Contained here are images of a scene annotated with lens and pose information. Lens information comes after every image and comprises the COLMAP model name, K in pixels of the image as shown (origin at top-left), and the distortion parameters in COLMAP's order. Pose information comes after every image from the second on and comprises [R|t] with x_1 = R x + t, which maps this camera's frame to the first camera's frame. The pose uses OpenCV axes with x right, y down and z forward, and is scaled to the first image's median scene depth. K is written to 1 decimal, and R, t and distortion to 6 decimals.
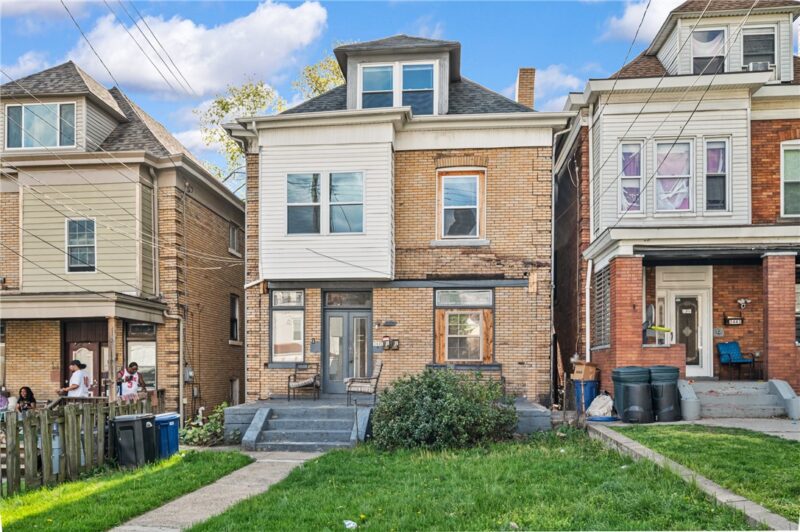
lens RADIAL K [[570.7, 0, 399.6], [0, 570.7, 267.4], [0, 0, 1]] dist [-0.000267, 0.000955]
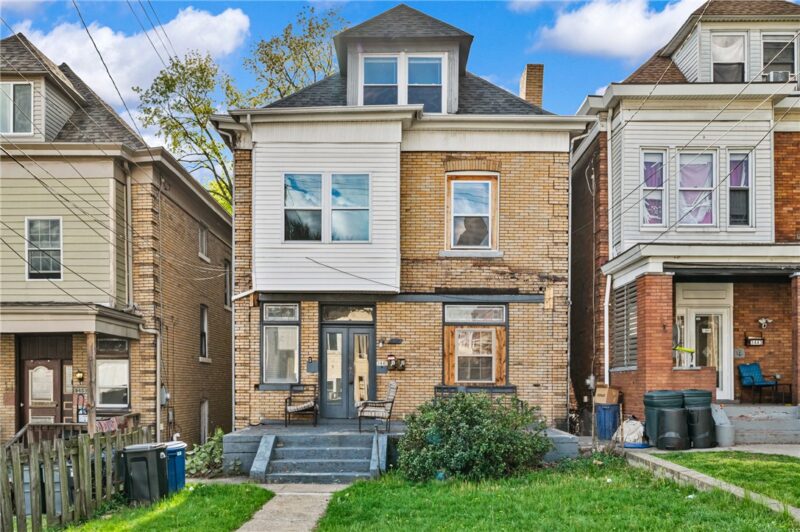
lens RADIAL K [[649.3, 0, 400.1], [0, 649.3, 265.7], [0, 0, 1]] dist [0.001997, 0.000116]
pose [[0.996338, 0.017910, 0.083608, -0.097580], [-0.017274, 0.999816, -0.008324, -0.013649], [-0.083742, 0.006850, 0.996464, -0.034869]]
